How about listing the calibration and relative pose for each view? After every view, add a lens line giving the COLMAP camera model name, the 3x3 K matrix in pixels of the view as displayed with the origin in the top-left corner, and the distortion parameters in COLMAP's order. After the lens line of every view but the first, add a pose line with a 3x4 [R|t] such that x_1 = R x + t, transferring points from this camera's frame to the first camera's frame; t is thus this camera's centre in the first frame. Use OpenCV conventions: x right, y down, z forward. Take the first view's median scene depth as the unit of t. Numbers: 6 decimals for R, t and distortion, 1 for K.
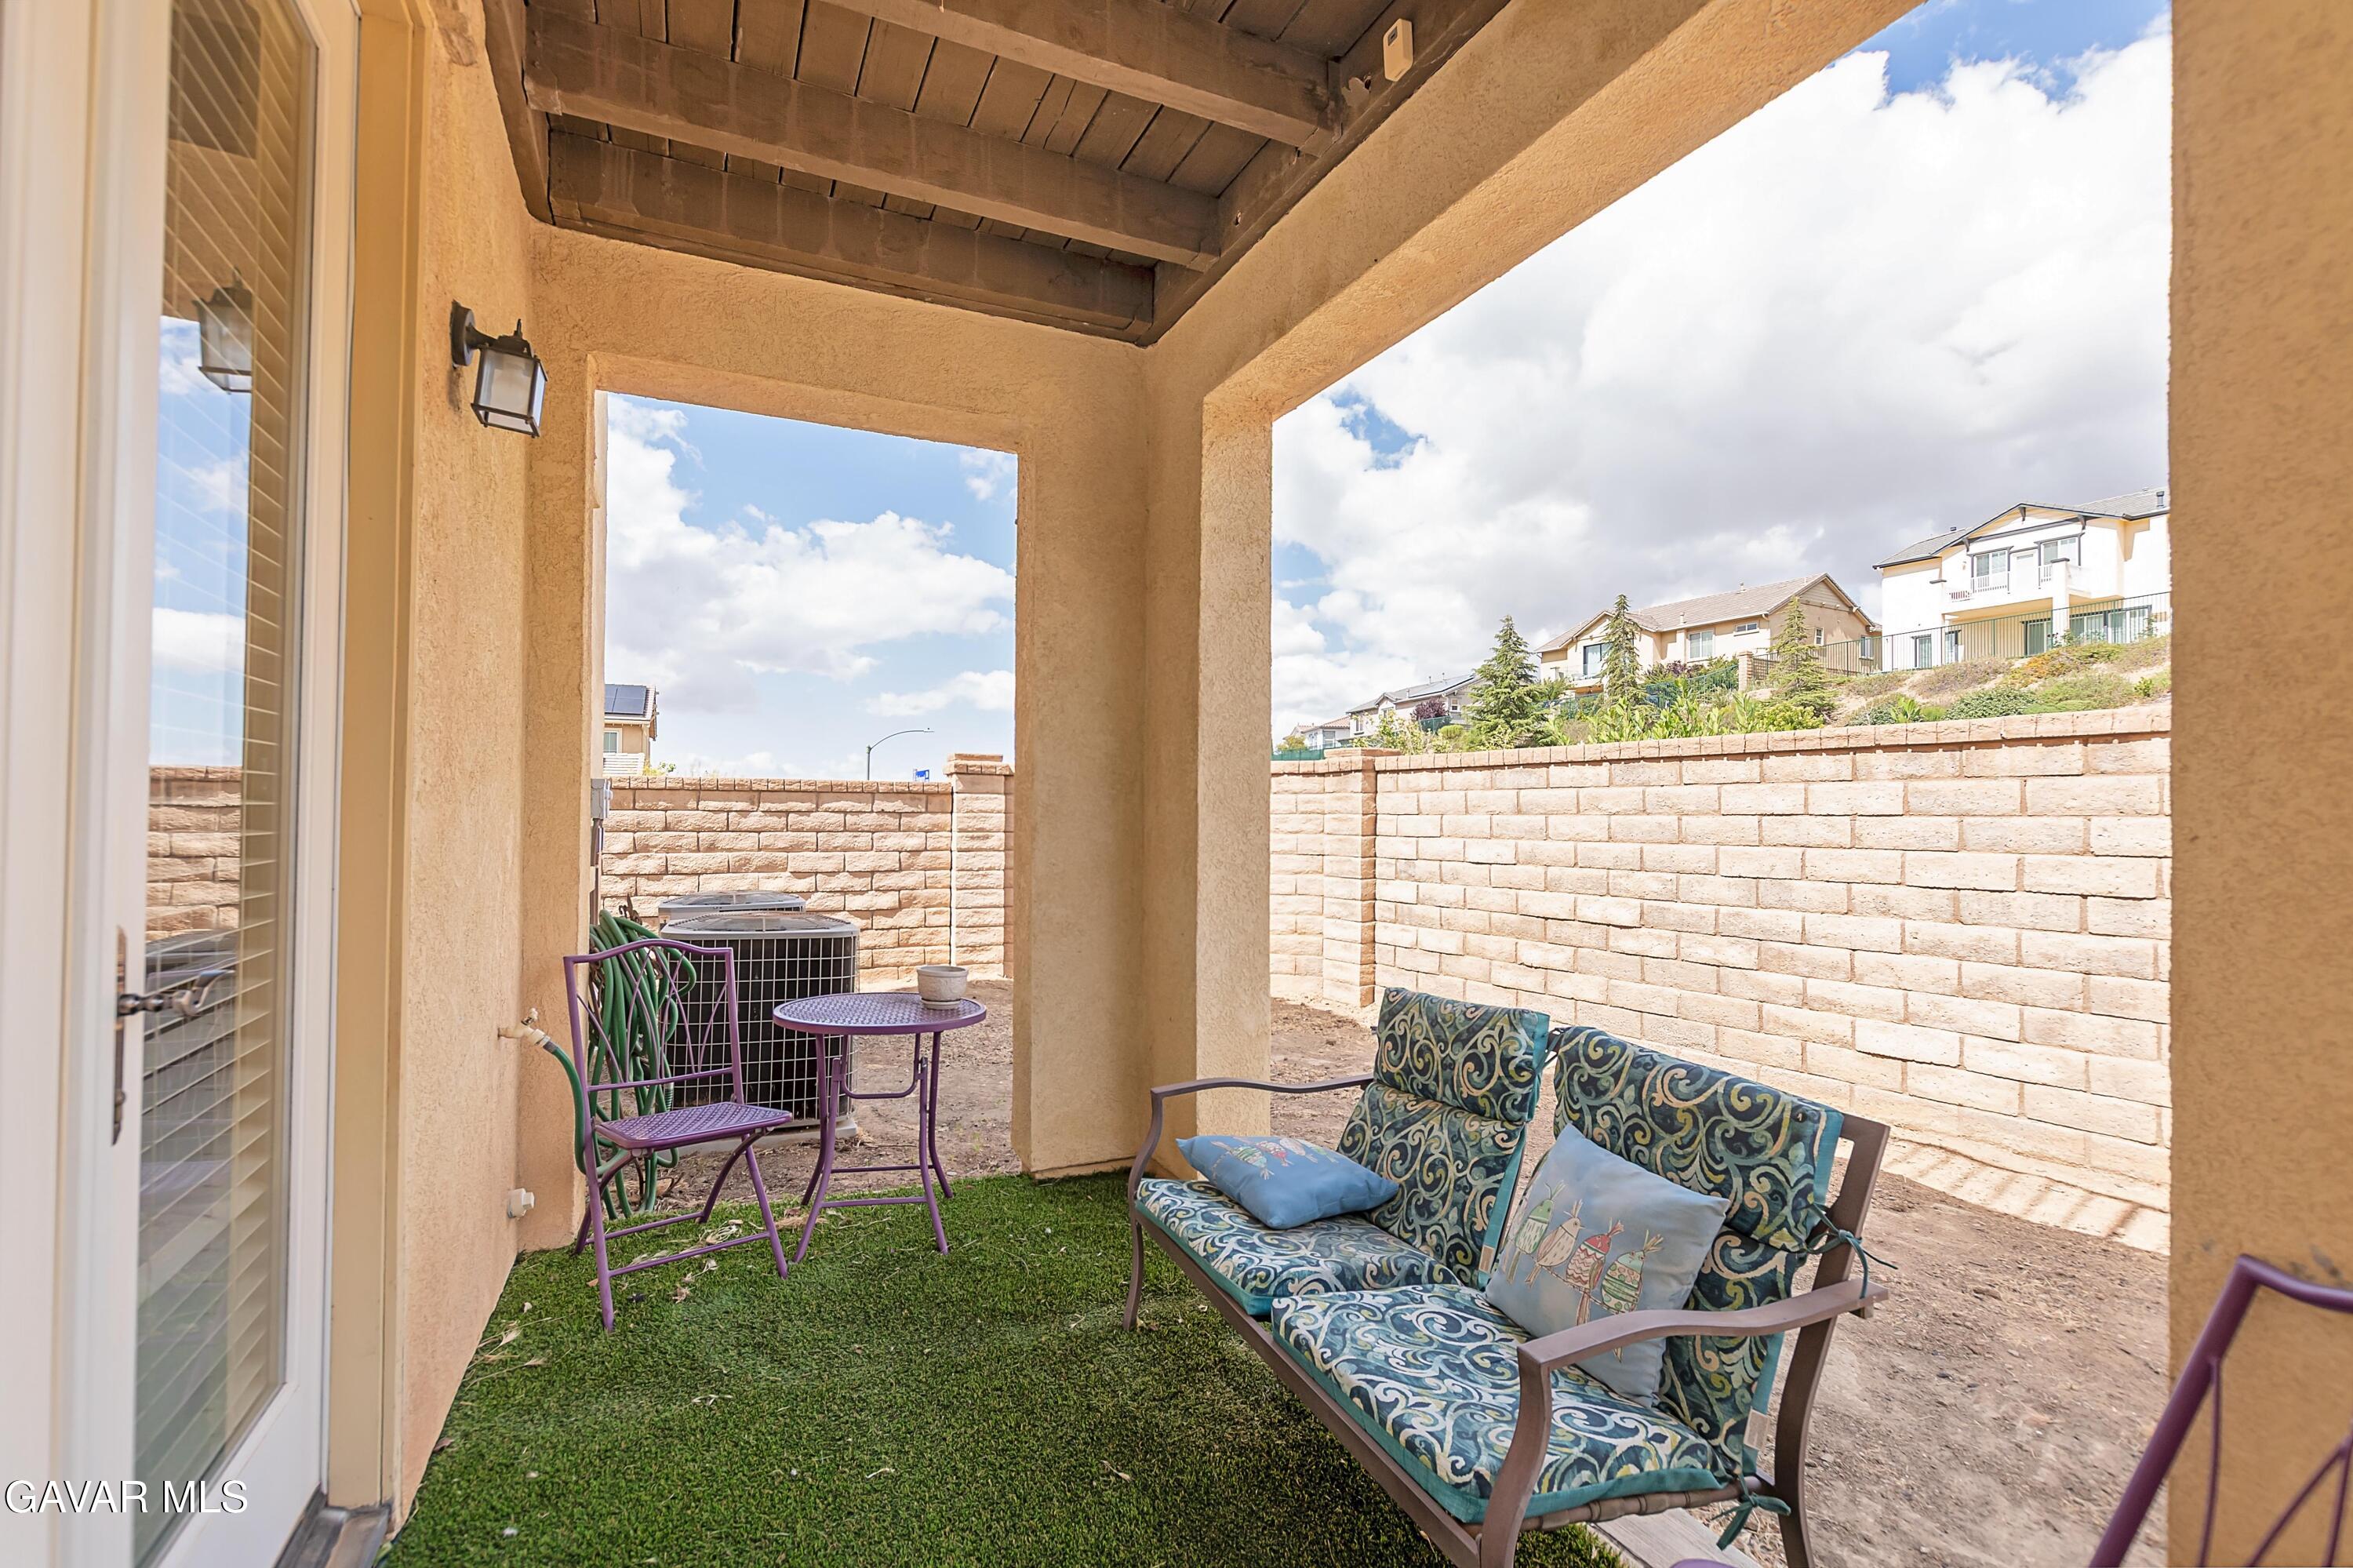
lens RADIAL K [[1040.7, 0, 1168.0], [0, 1040.7, 798.9], [0, 0, 1]] dist [-0.000817, -0.000372]
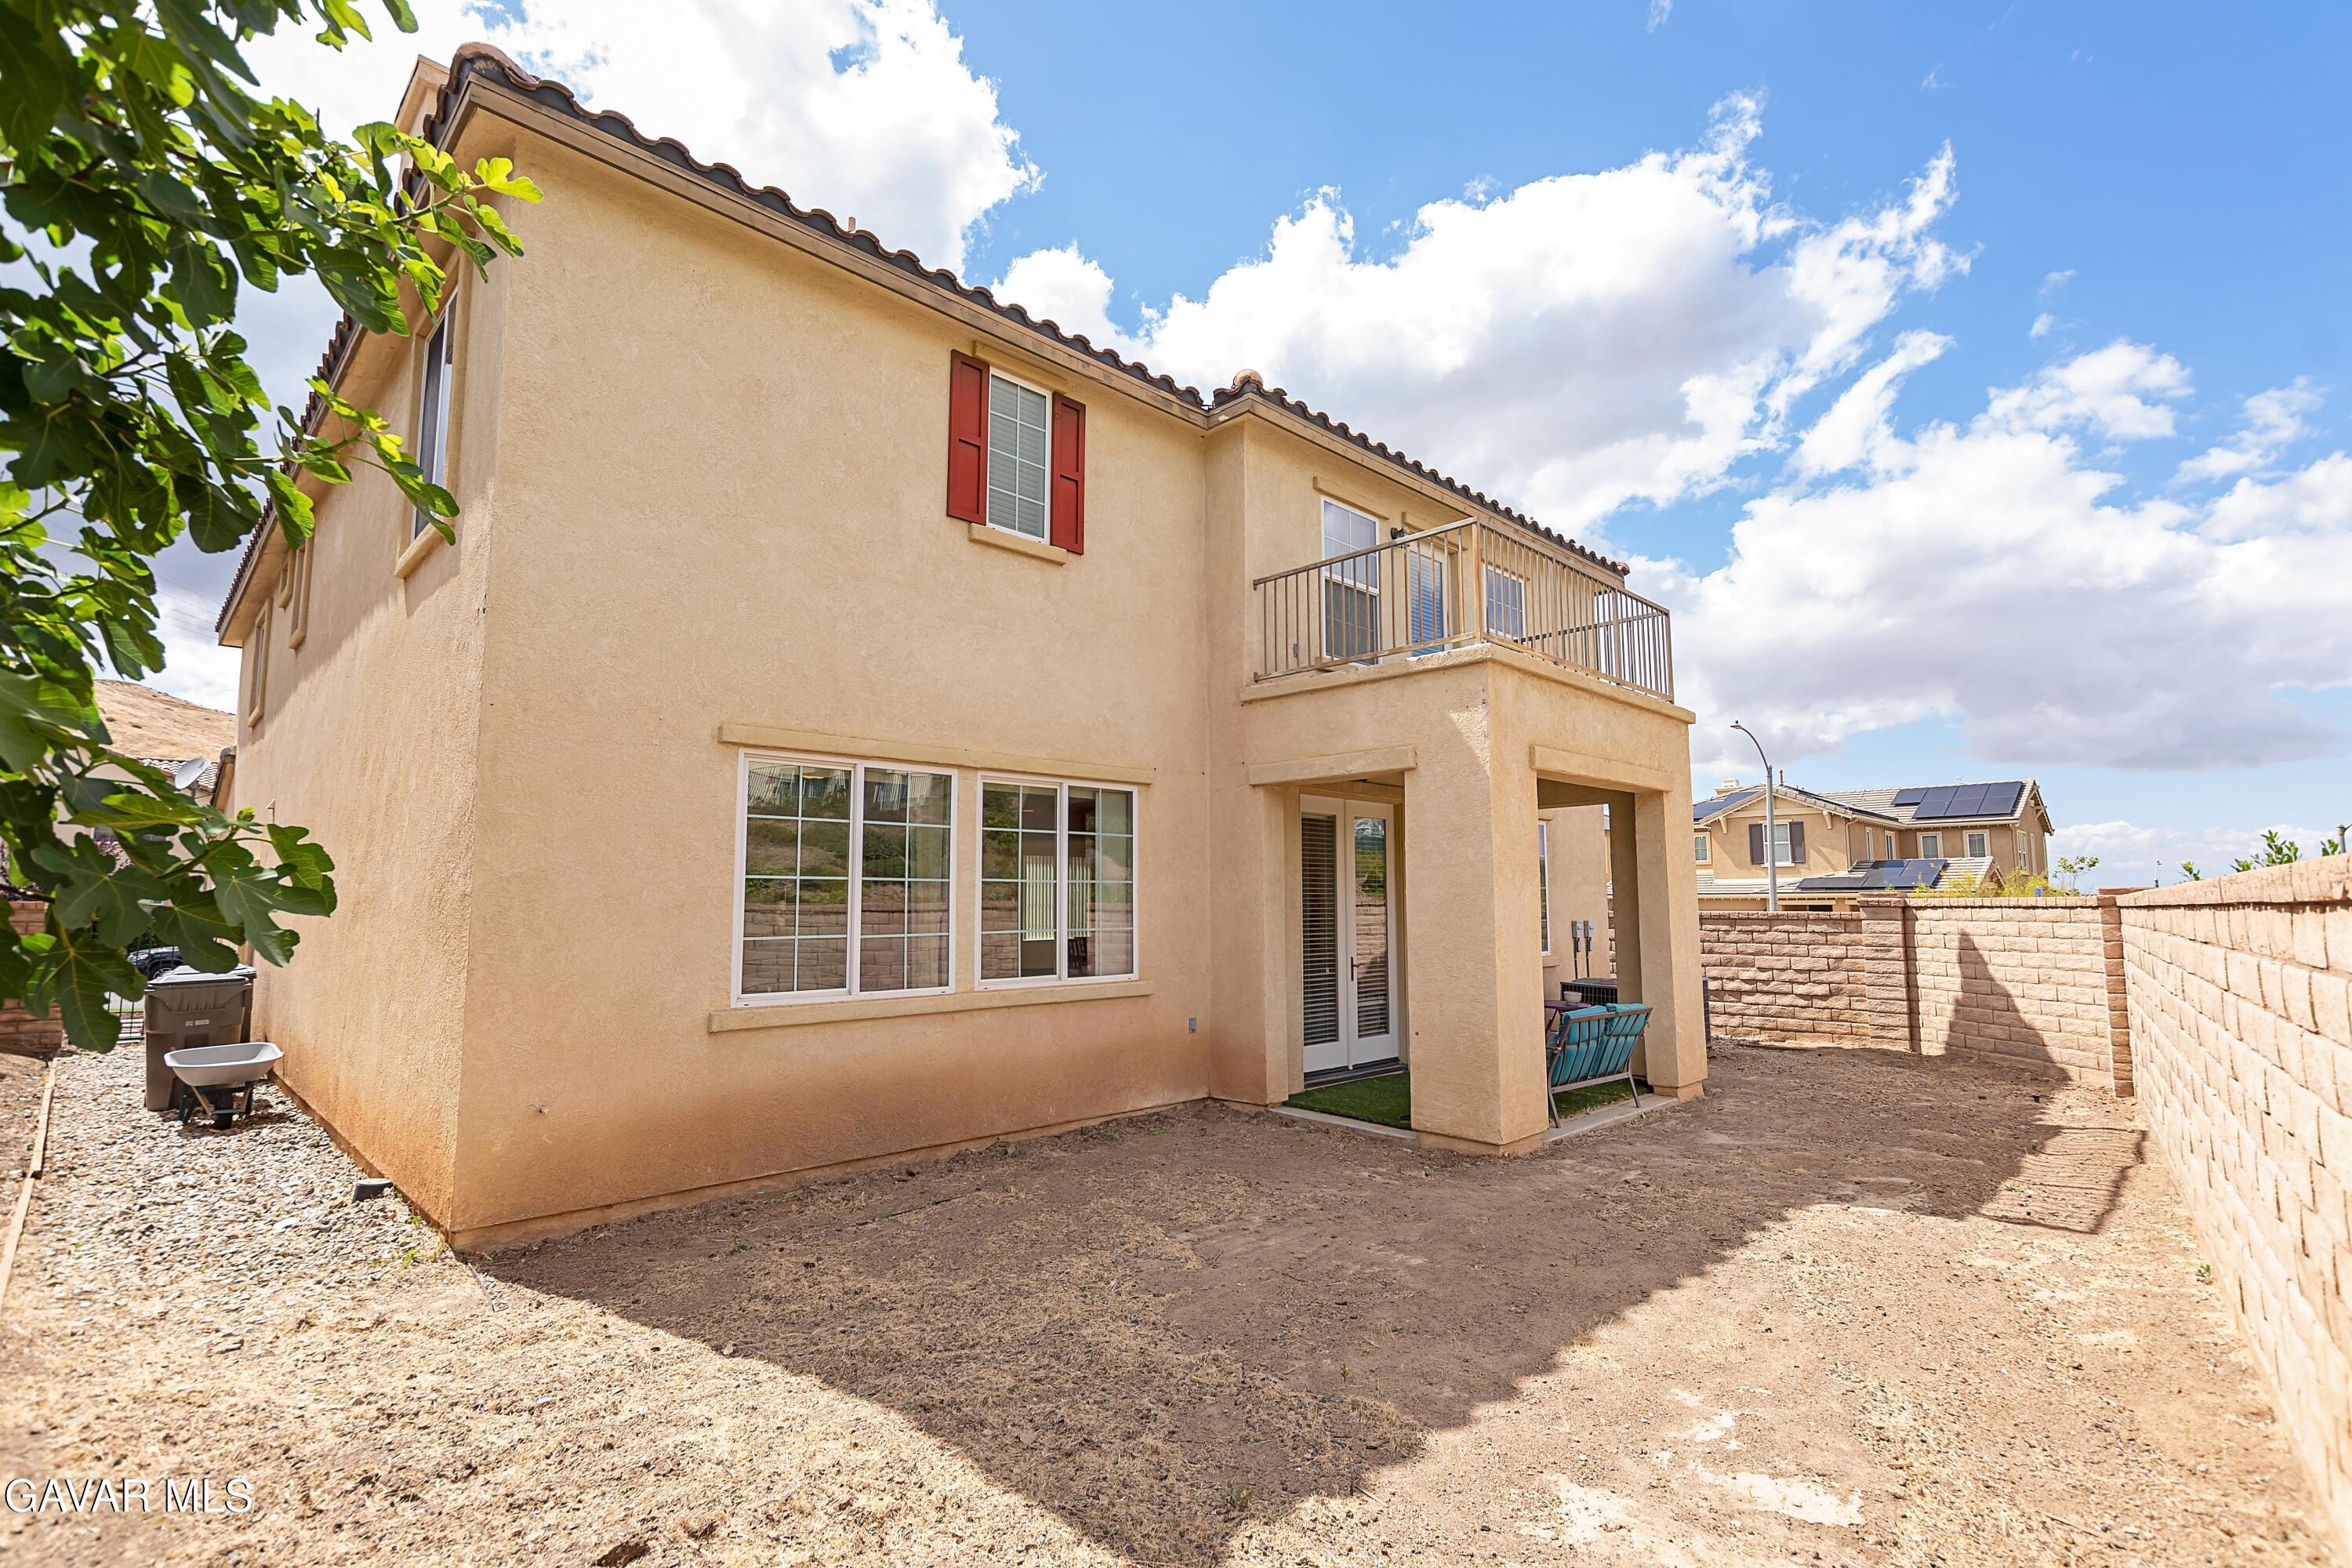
lens RADIAL K [[1148.9, 0, 1176.0], [0, 1148.9, 784.0], [0, 0, 1]] dist [-0.000683, -0.000014]
pose [[0.342960, -0.104956, -0.933468, 1.030213], [0.011970, 0.994146, -0.107380, -0.034716], [0.939274, 0.025654, 0.342209, -0.496134]]
